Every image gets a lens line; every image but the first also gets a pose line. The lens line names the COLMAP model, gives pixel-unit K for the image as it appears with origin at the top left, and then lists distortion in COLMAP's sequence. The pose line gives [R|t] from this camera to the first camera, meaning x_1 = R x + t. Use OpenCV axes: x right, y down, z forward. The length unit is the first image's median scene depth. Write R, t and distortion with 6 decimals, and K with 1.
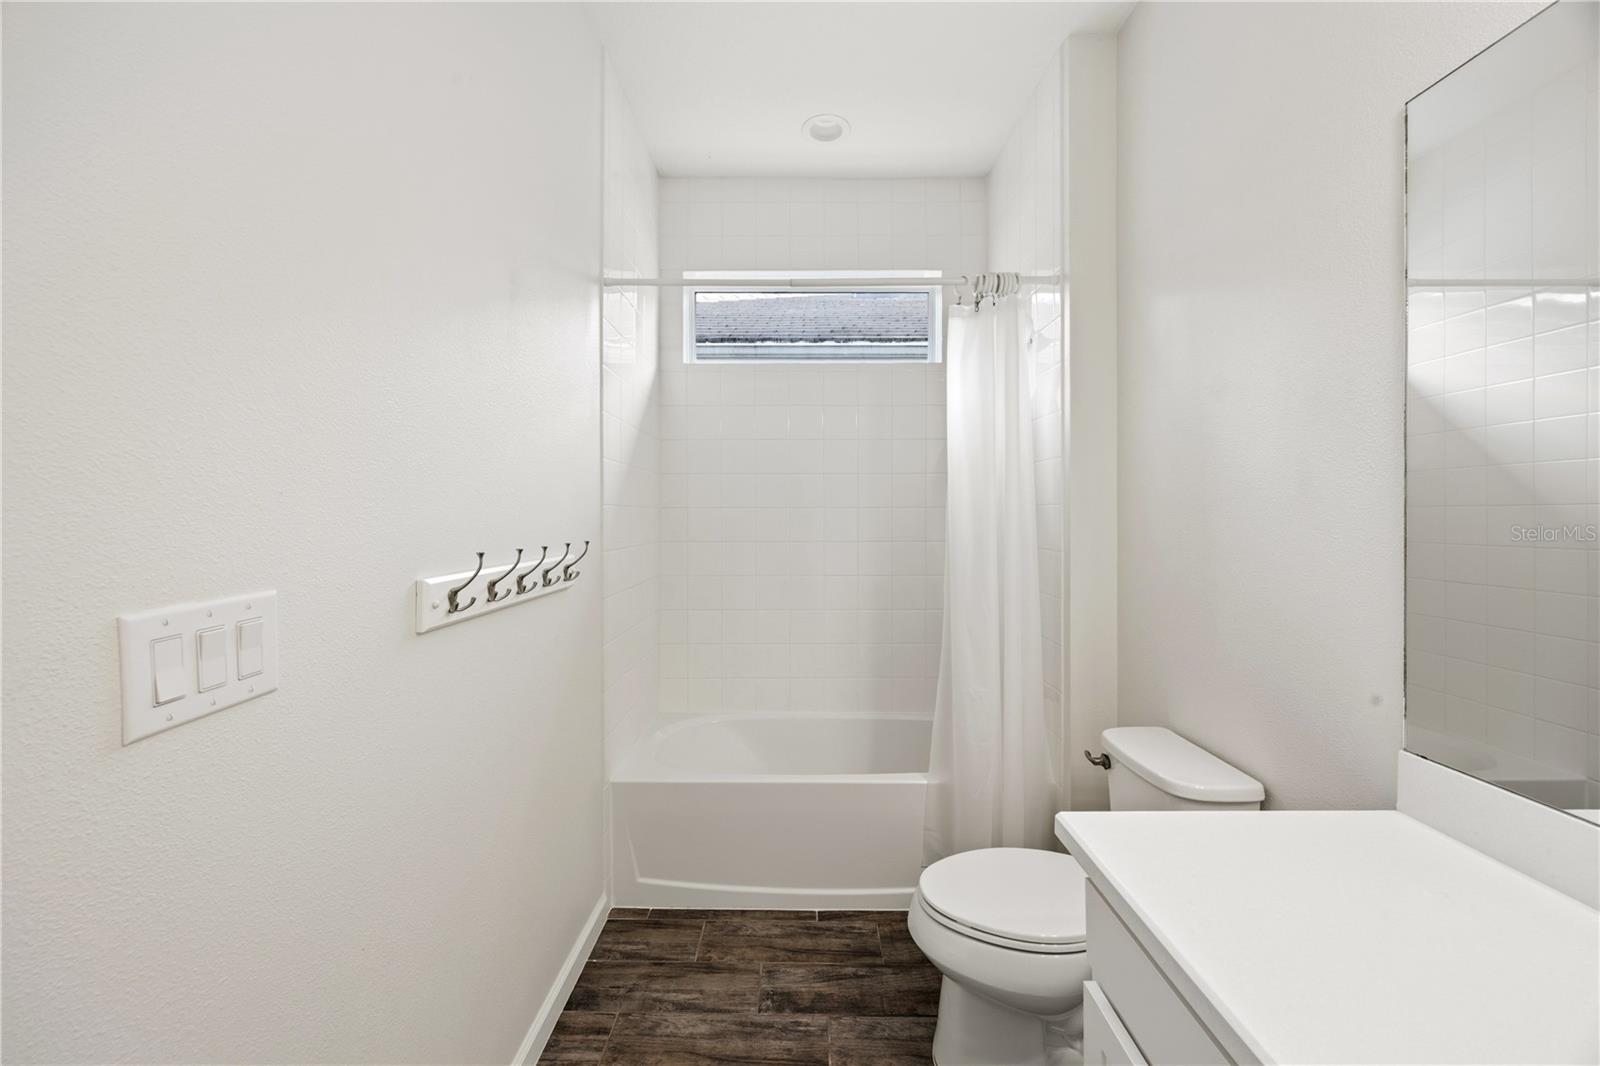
lens RADIAL K [[614.0, 0, 800.7], [0, 614.0, 516.5], [0, 0, 1]] dist [-0.004105, 0.000073]
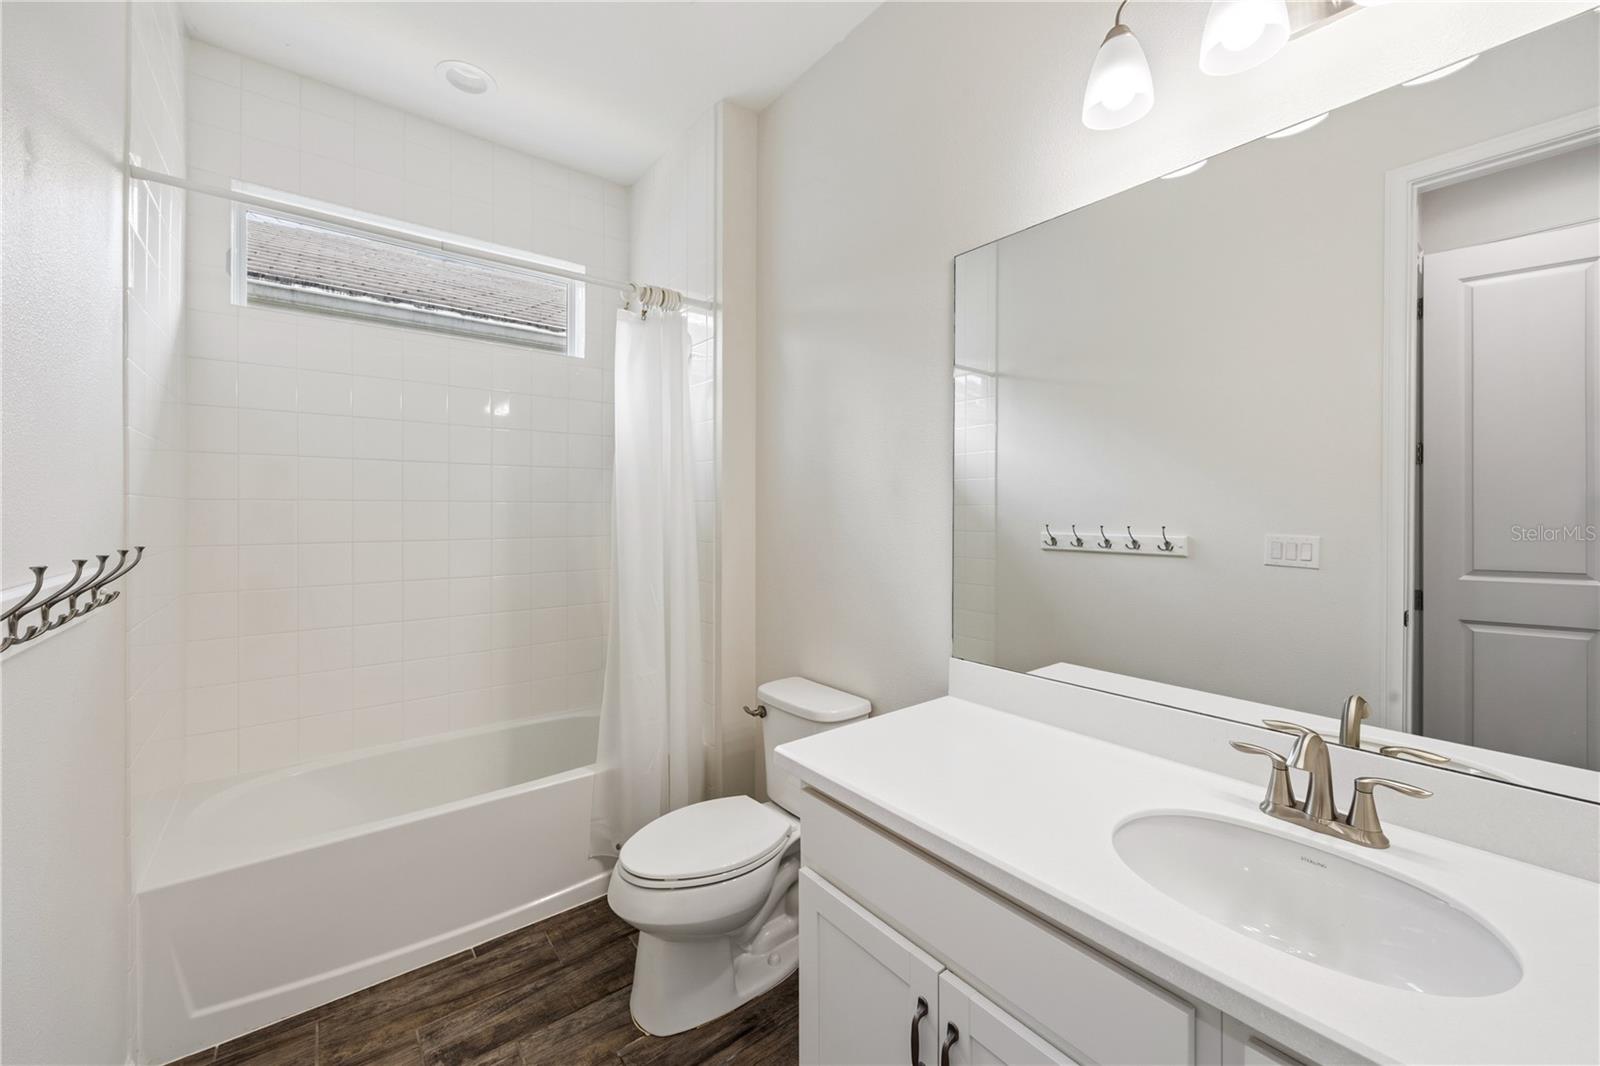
lens RADIAL K [[615.1, 0, 804.5], [0, 615.1, 512.5], [0, 0, 1]] dist [-0.002194, 0.000013]
pose [[0.781080, -0.000370, 0.624431, -0.164798], [-0.000848, 0.999998, 0.001654, -0.000330], [-0.624431, -0.001822, 0.781078, -0.012170]]
